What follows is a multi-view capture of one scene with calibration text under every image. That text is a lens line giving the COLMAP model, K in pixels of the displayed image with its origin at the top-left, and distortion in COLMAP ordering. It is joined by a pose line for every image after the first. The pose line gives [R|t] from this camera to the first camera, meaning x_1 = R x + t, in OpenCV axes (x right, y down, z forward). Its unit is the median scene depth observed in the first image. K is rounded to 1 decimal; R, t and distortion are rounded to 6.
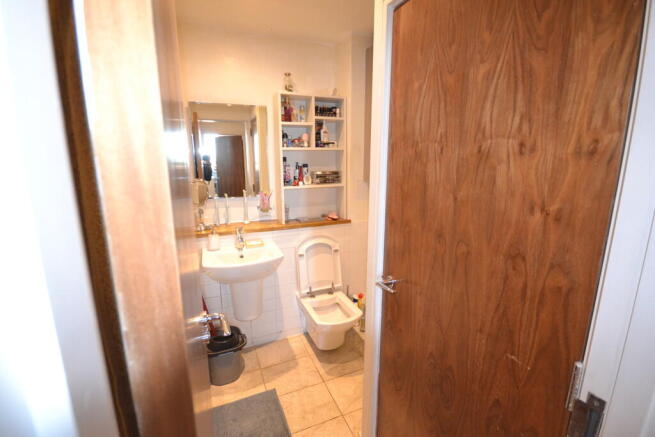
lens RADIAL K [[291.5, 0, 327.9], [0, 291.5, 216.0], [0, 0, 1]] dist [-0.002392, -0.000431]
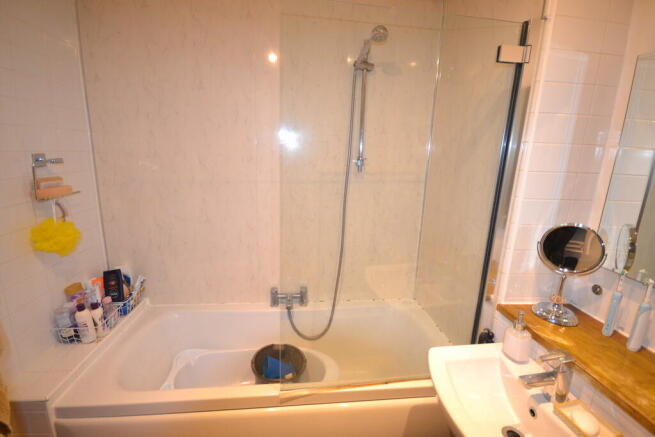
lens RADIAL K [[291.5, 0, 327.9], [0, 291.5, 216.0], [0, 0, 1]] dist [-0.002392, -0.000431]
pose [[-0.284240, 0.198042, -0.938076, 0.110817], [-0.223100, 0.937912, 0.265607, -0.151301], [0.932435, 0.284781, -0.222409, 0.643558]]
